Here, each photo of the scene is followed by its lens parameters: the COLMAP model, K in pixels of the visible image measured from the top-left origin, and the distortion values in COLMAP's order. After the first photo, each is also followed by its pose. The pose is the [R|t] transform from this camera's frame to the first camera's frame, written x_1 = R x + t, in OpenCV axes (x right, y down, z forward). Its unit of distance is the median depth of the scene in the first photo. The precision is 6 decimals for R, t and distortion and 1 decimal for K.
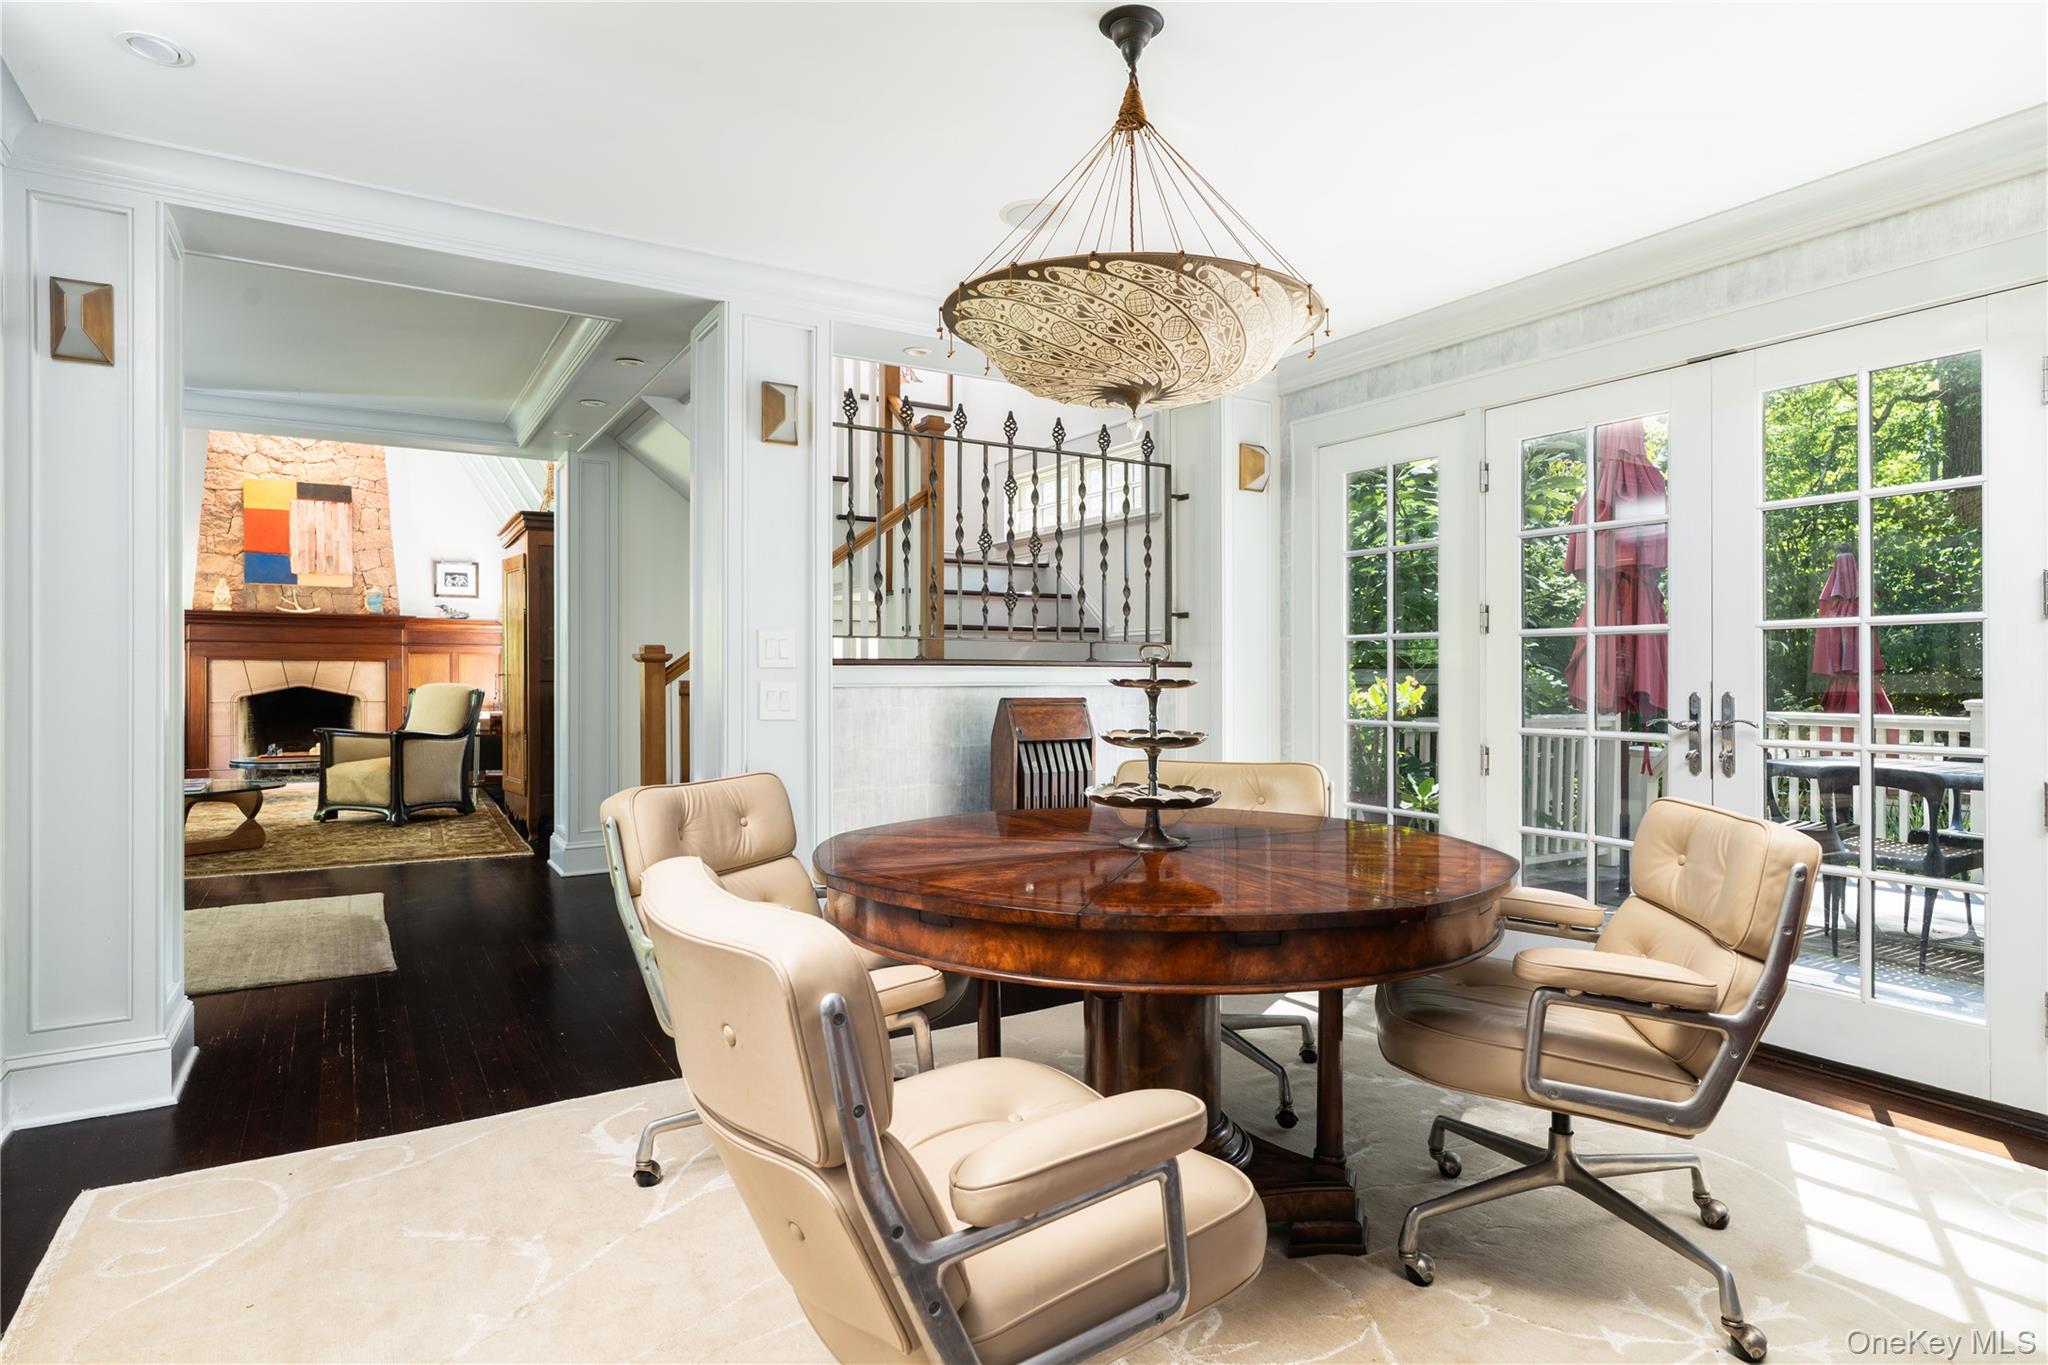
lens RADIAL K [[1152.6, 0, 1034.7], [0, 1152.6, 694.6], [0, 0, 1]] dist [0.001358, -0.000640]
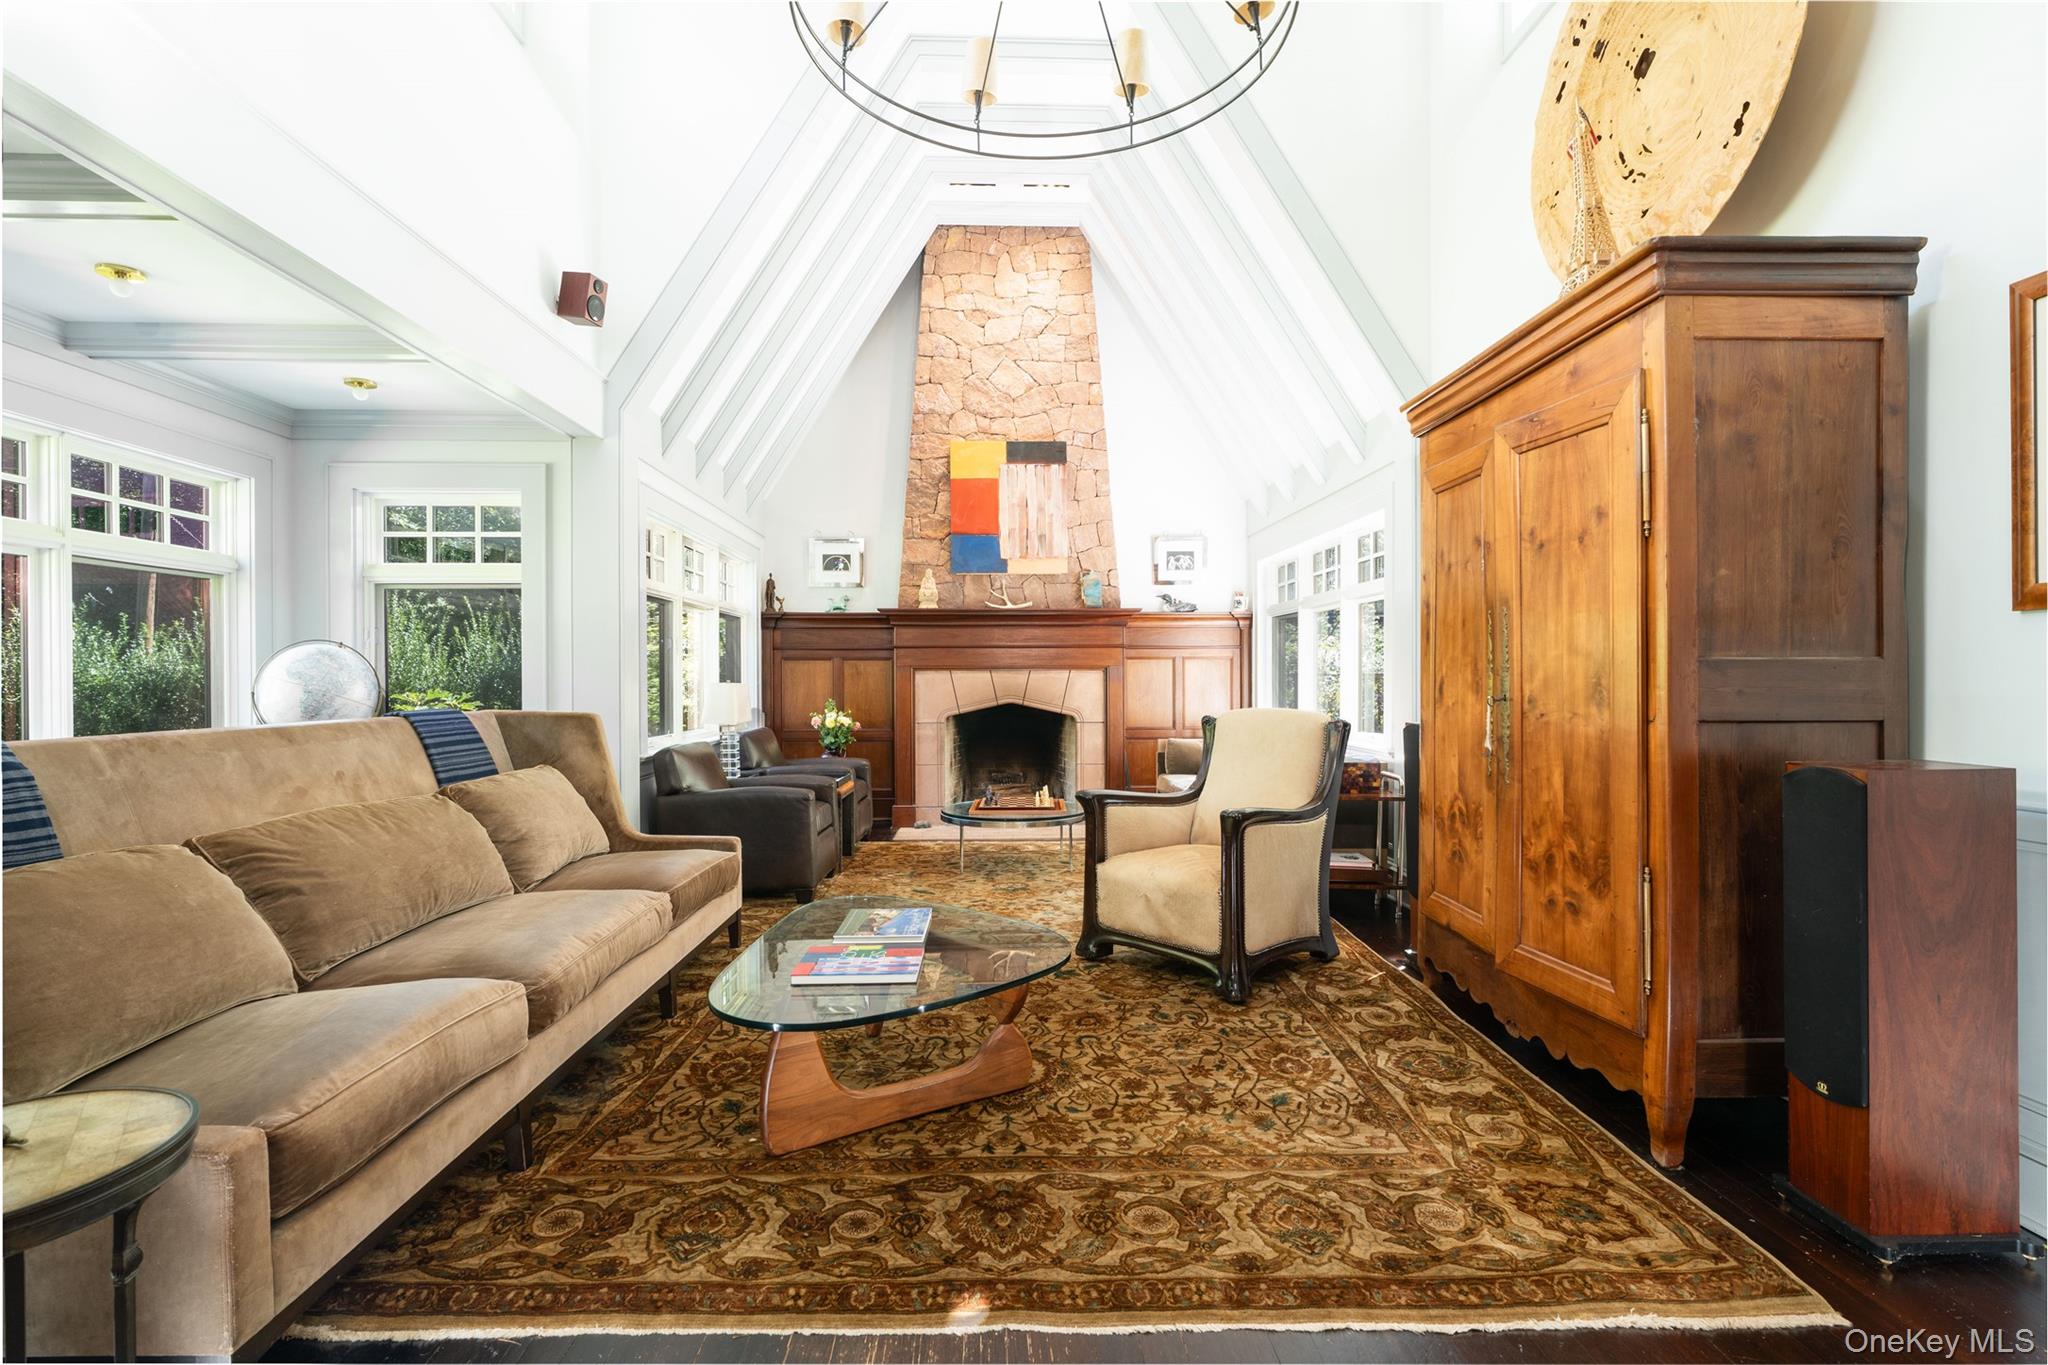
lens RADIAL K [[970.0, 0, 1017.4], [0, 970.0, 674.0], [0, 0, 1]] dist [0.000142, 0.000016]
pose [[0.874236, -0.013067, -0.485325, -0.315433], [0.004153, 0.999802, -0.019438, -0.014141], [0.485483, 0.014978, 0.874118, 0.429959]]
